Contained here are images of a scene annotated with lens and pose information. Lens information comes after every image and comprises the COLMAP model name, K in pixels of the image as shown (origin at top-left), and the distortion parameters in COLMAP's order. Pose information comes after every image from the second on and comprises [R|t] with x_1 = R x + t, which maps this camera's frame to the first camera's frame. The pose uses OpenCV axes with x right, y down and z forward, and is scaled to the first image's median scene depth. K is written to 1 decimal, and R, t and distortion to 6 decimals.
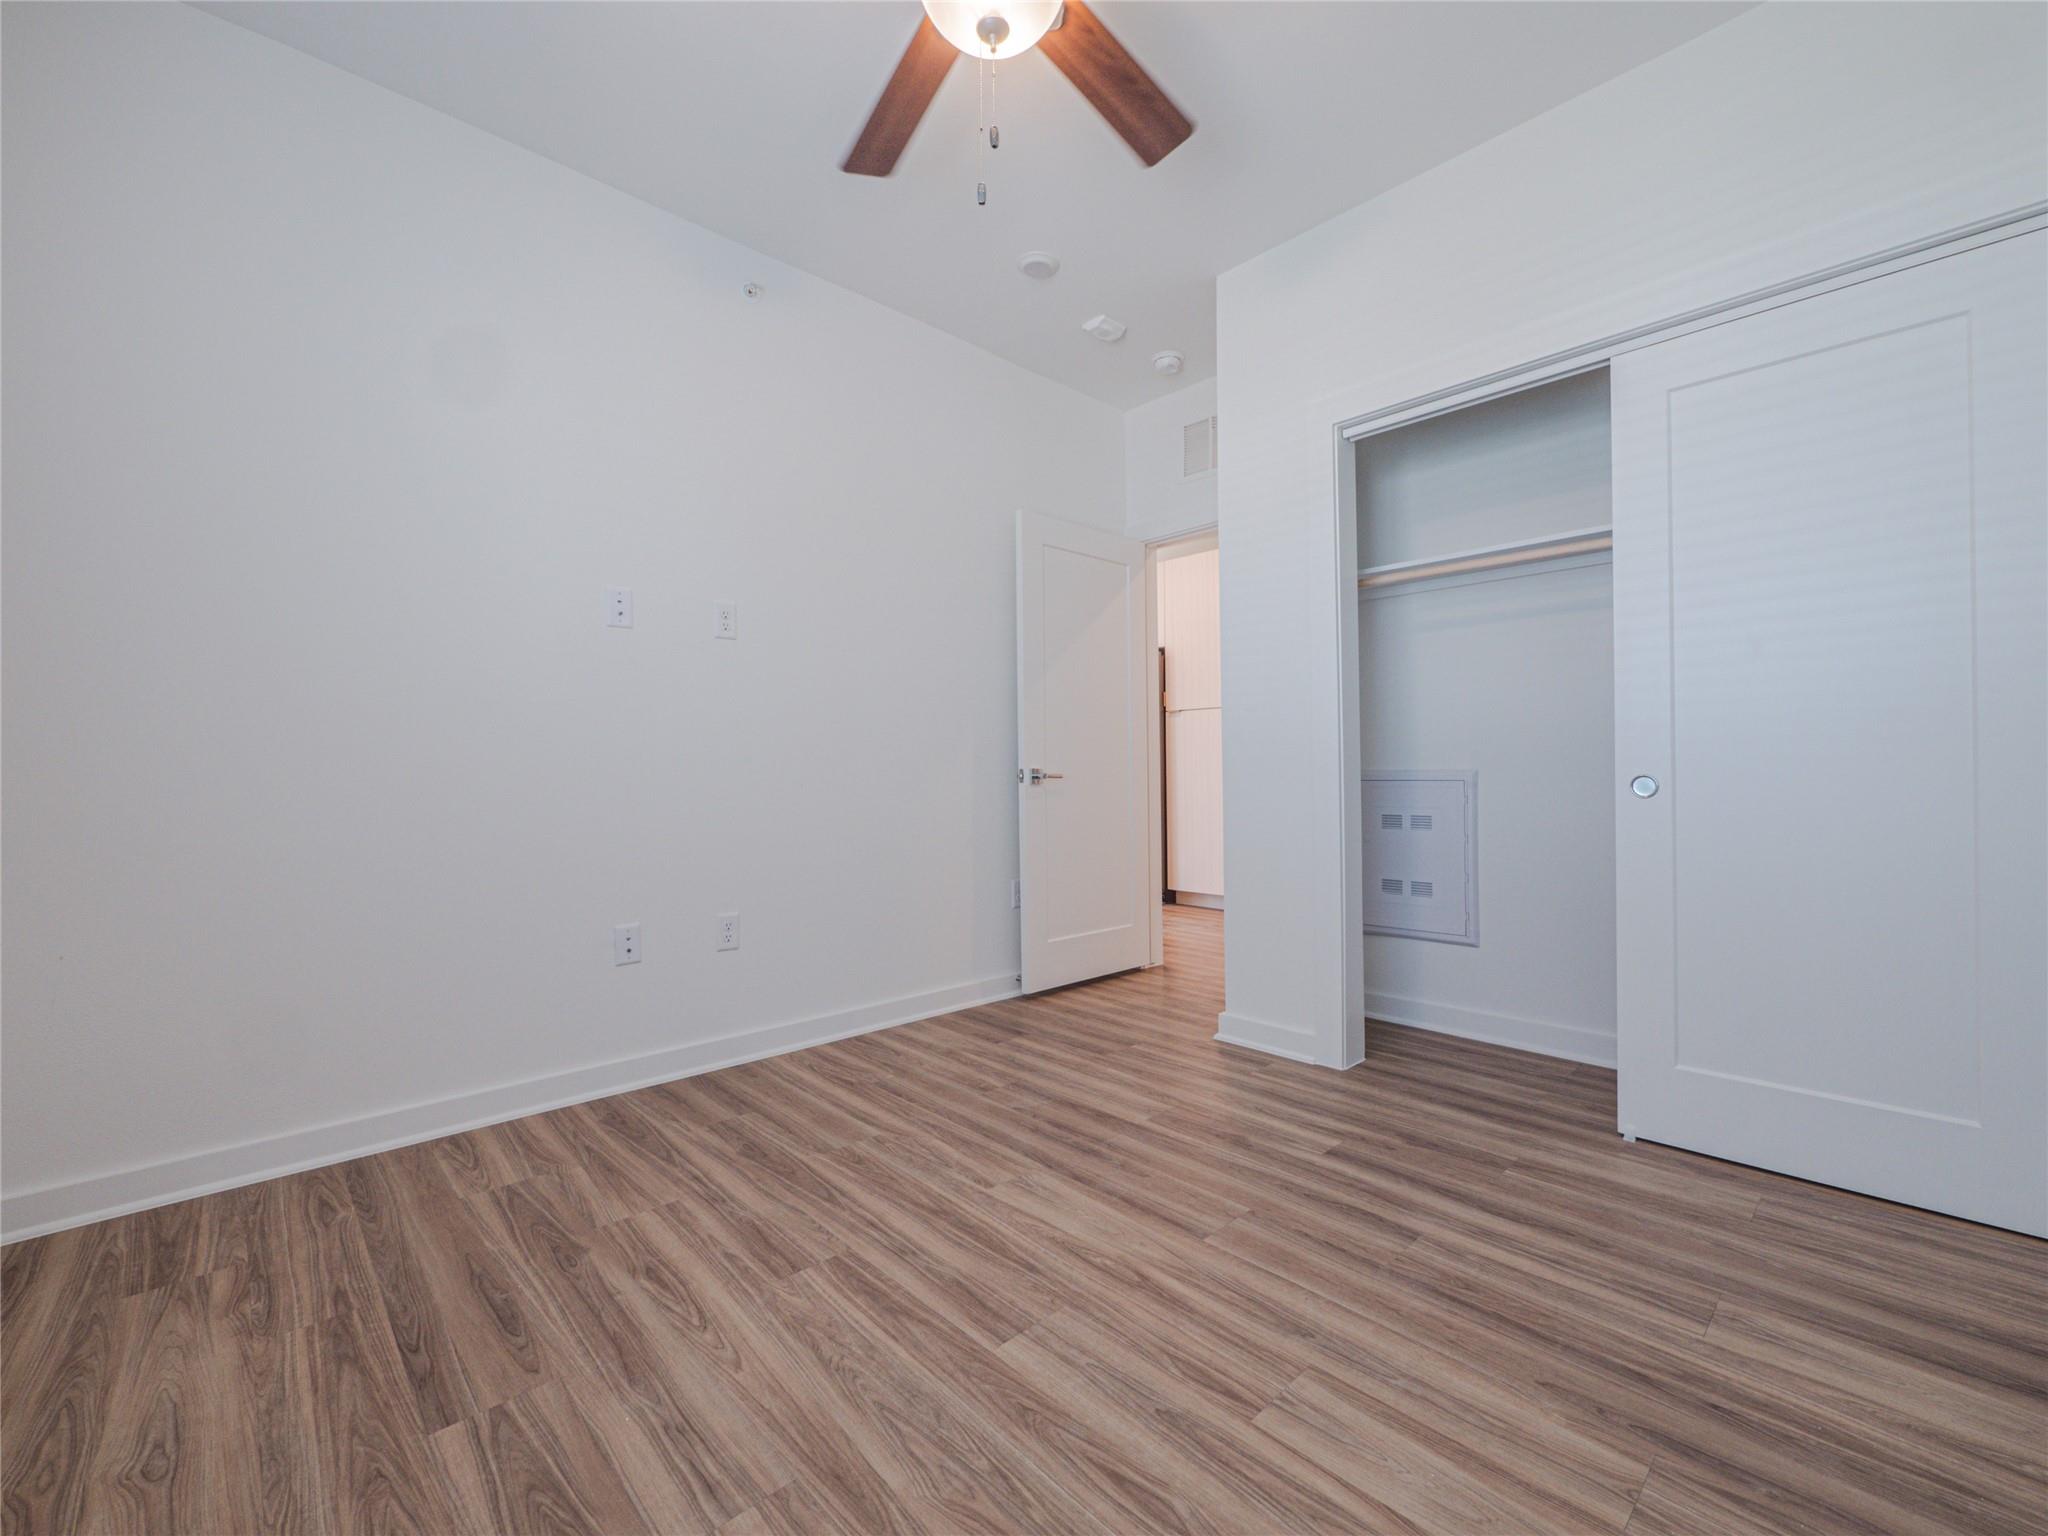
lens RADIAL K [[859.6, 0, 1021.5], [0, 859.6, 771.4], [0, 0, 1]] dist [-0.008938, 0.001490]
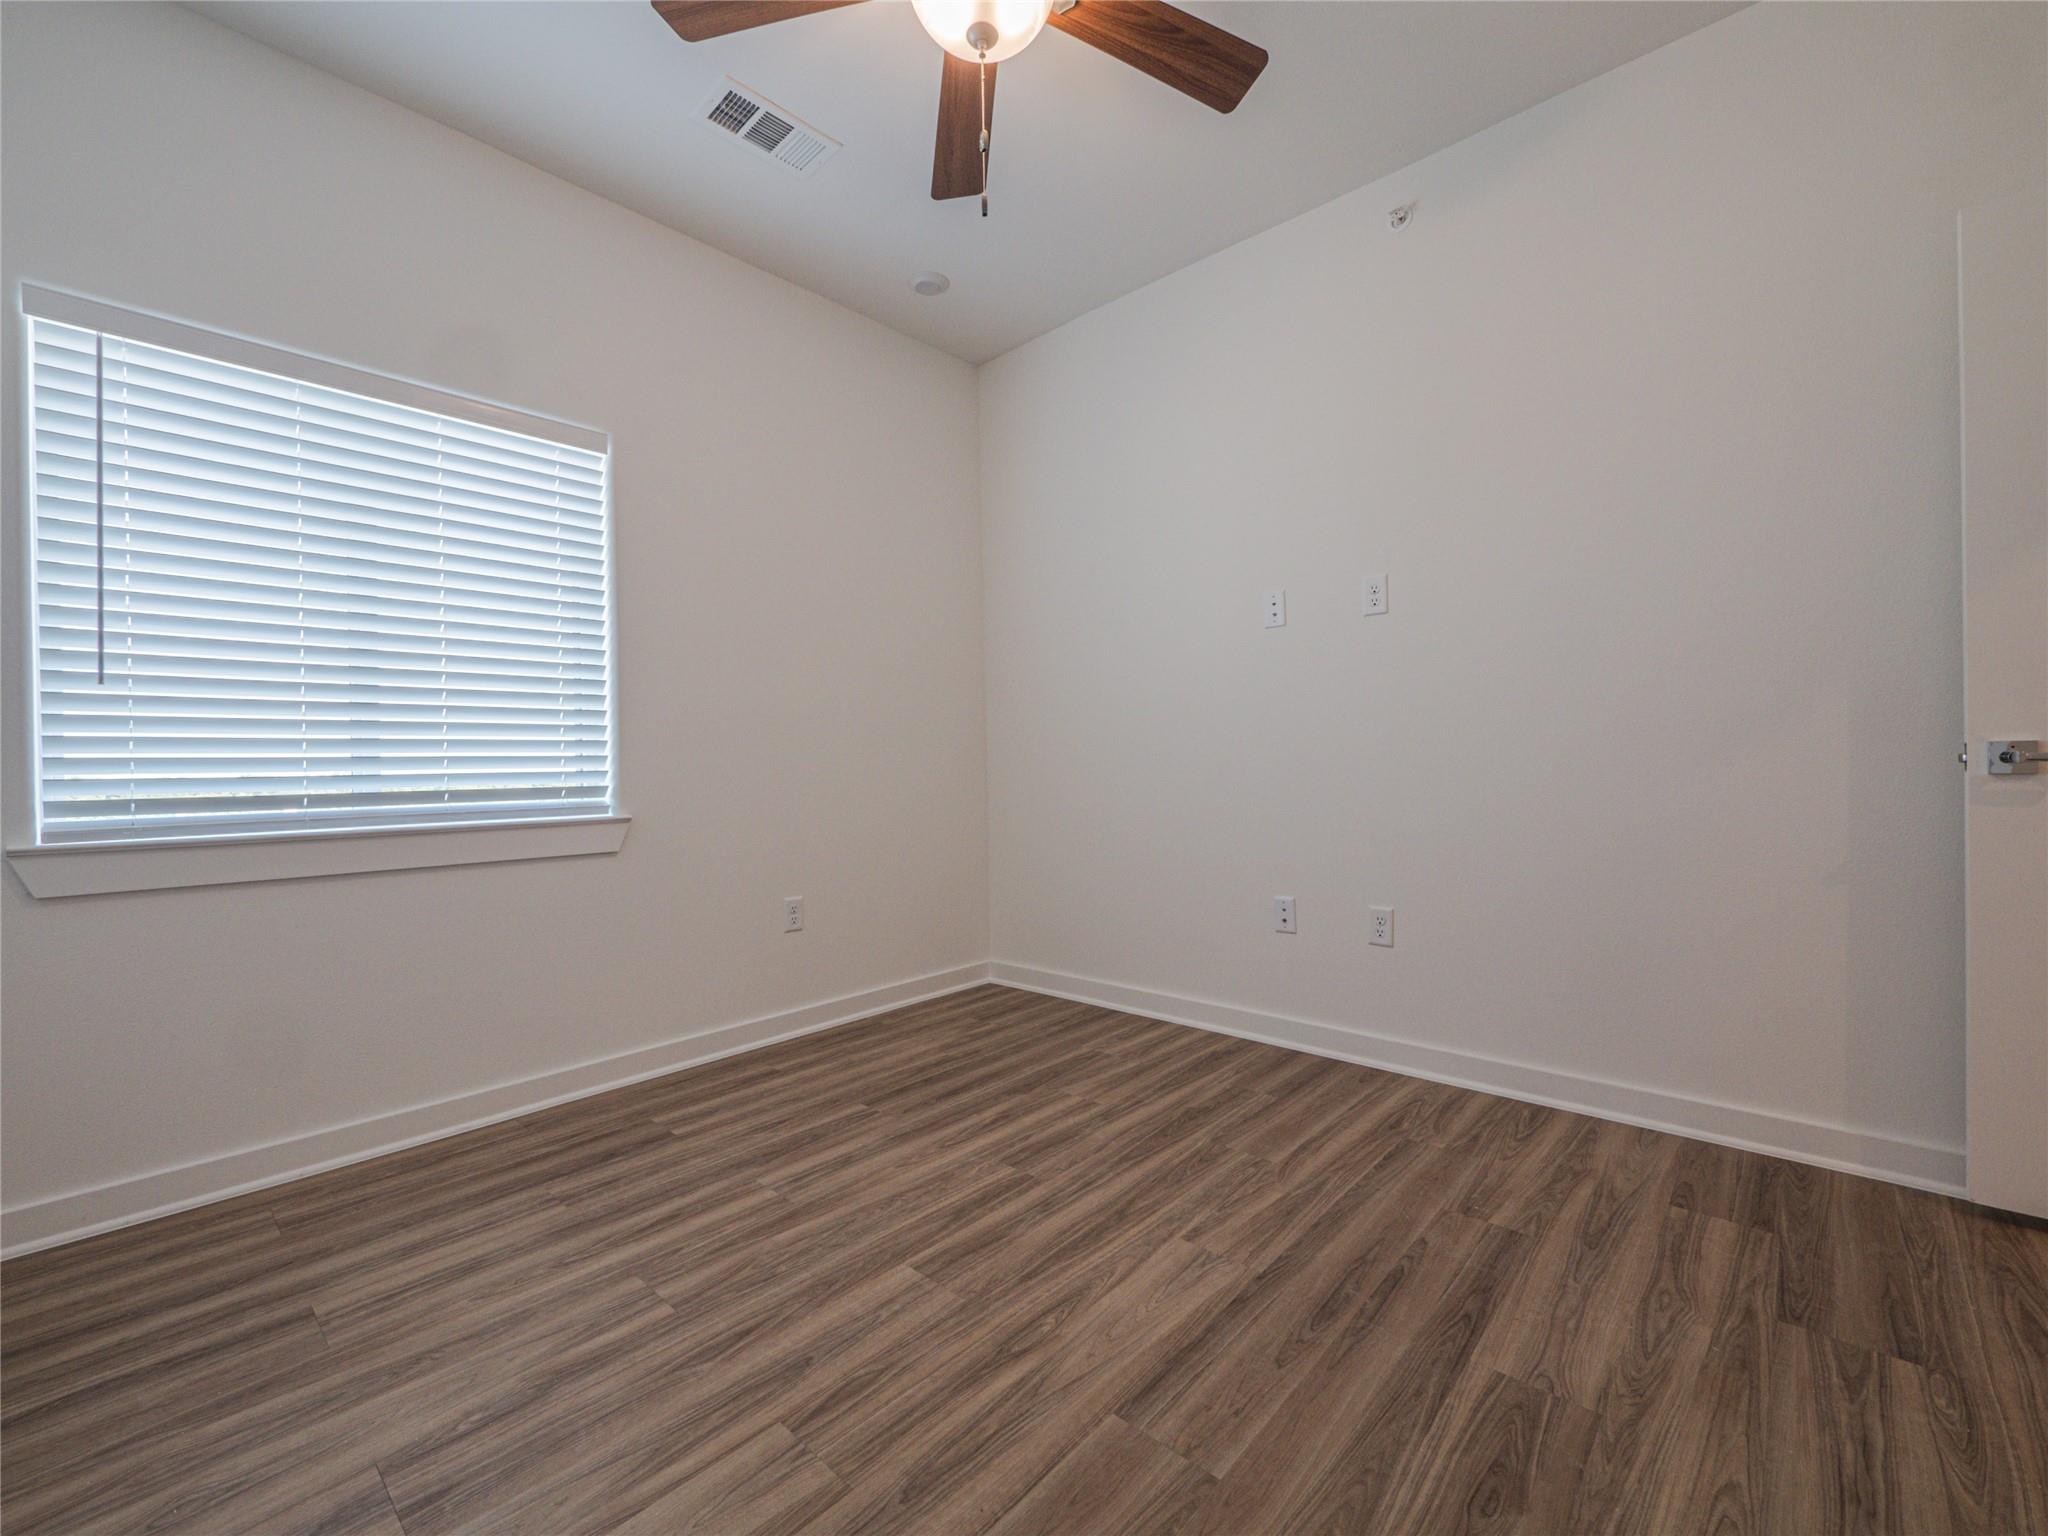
lens RADIAL K [[859.6, 0, 1021.5], [0, 859.6, 771.4], [0, 0, 1]] dist [-0.008938, 0.001490]
pose [[0.073460, 0.013324, -0.997209, 0.877561], [0.017738, 0.999735, 0.014664, -0.005663], [0.997140, -0.018765, 0.073204, 0.842162]]
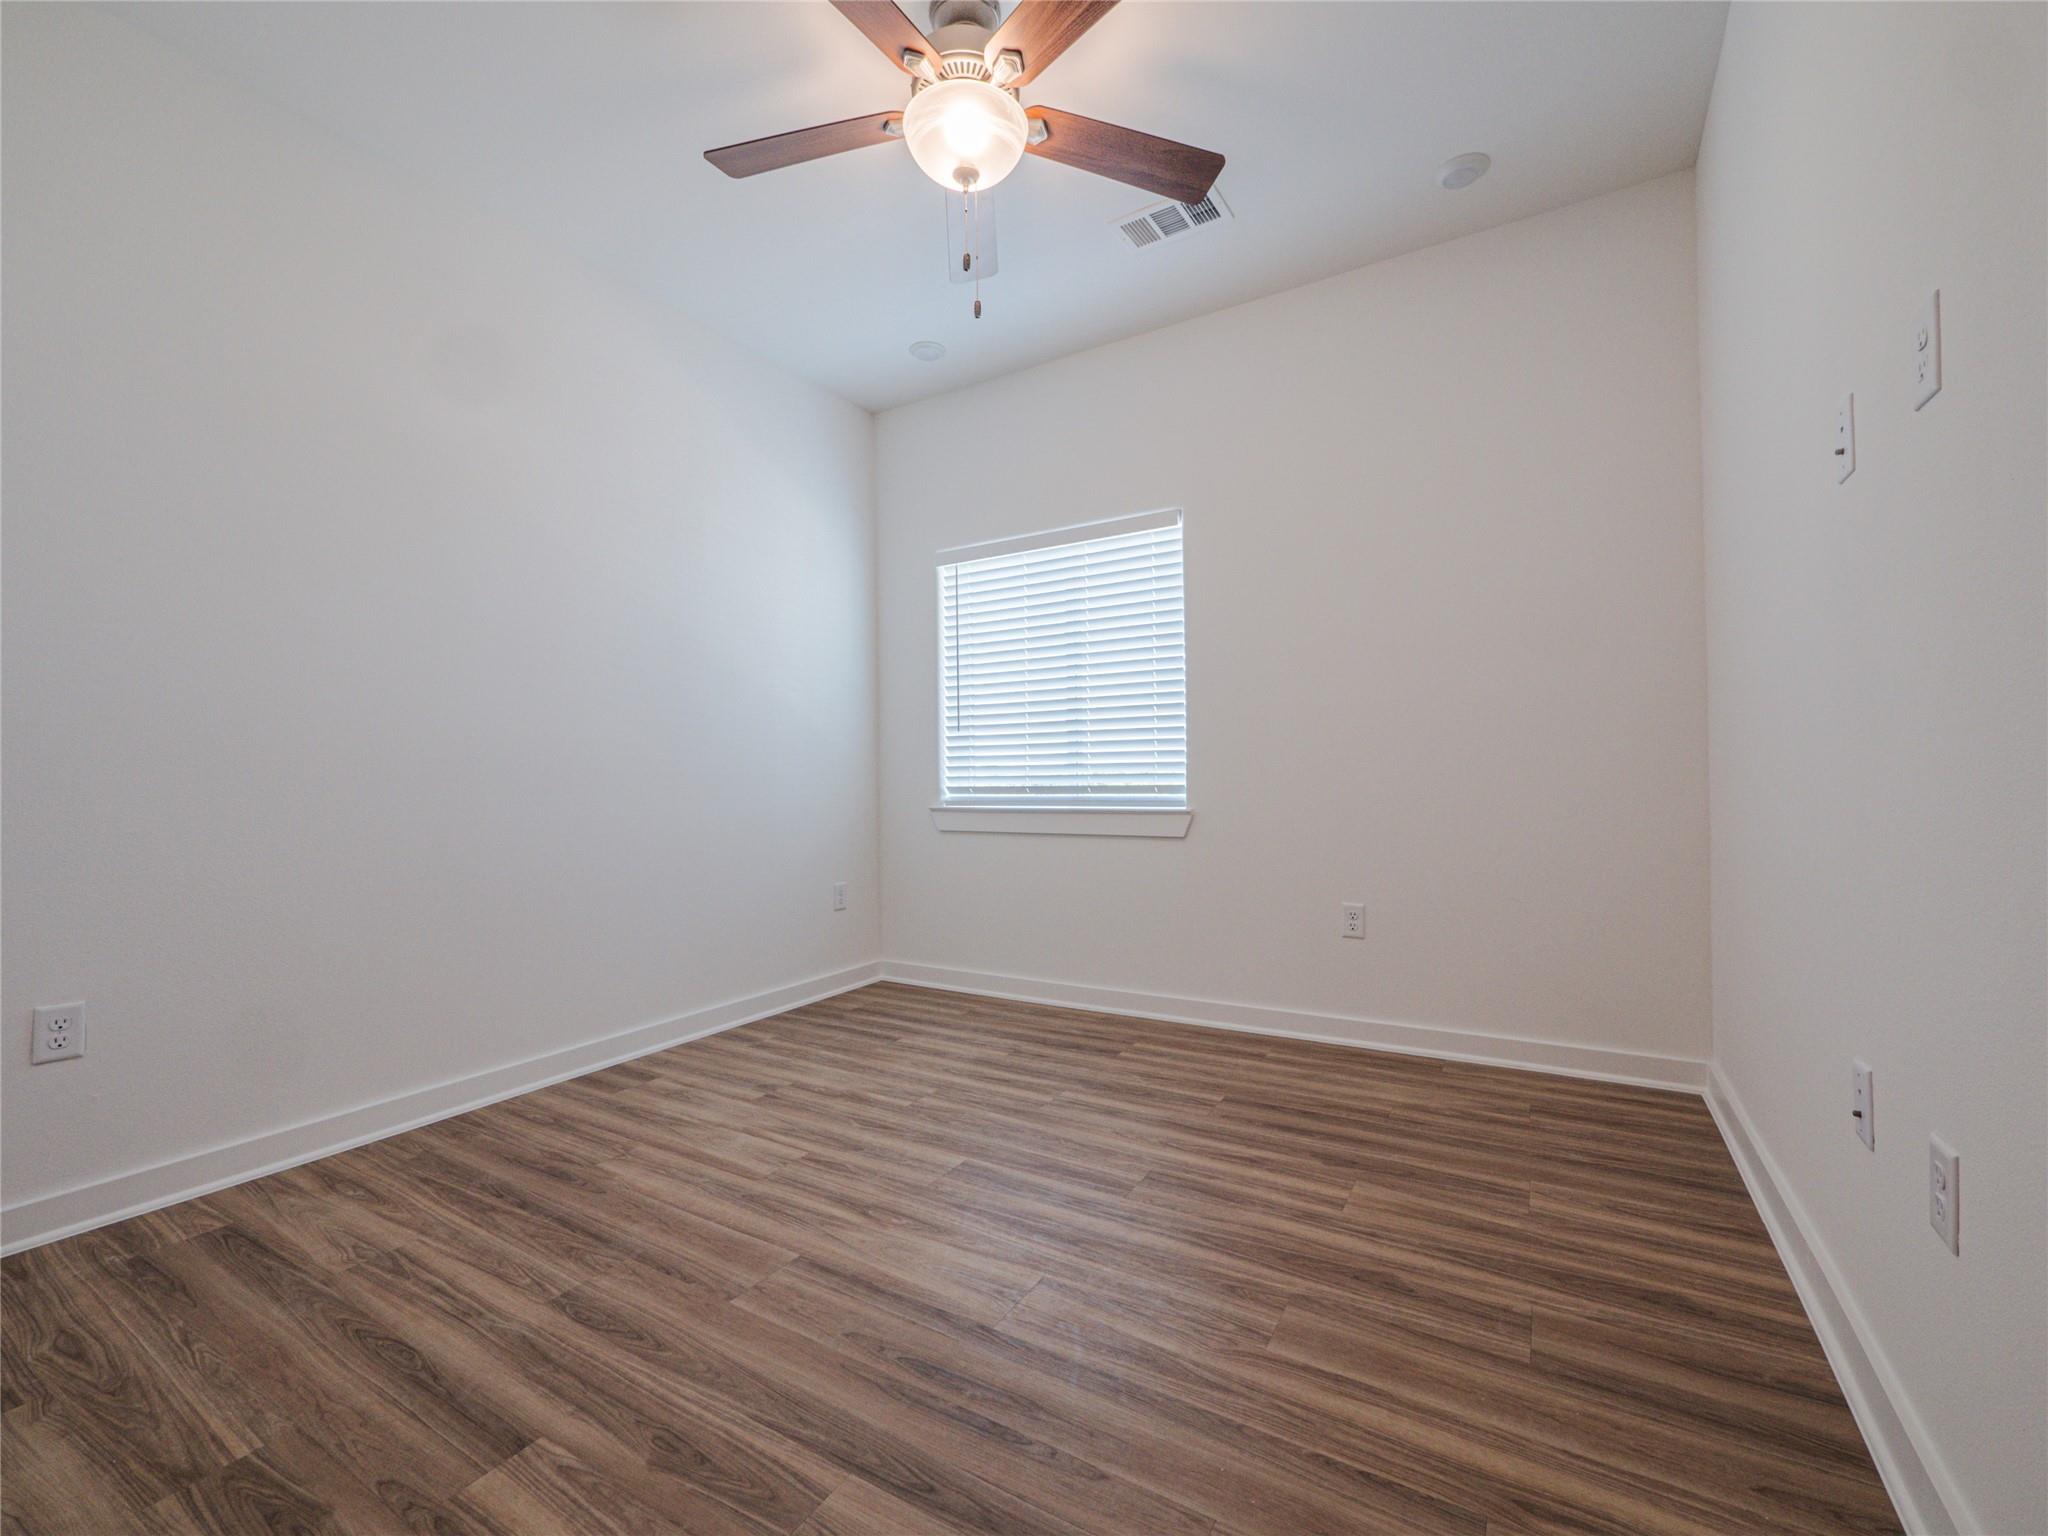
lens RADIAL K [[859.6, 0, 1021.5], [0, 859.6, 771.4], [0, 0, 1]] dist [-0.008938, 0.001490]
pose [[-0.962975, 0.020704, -0.268793, 0.210632], [0.022421, 0.999743, -0.003318, -0.002898], [0.268655, -0.009221, -0.963192, 1.938066]]
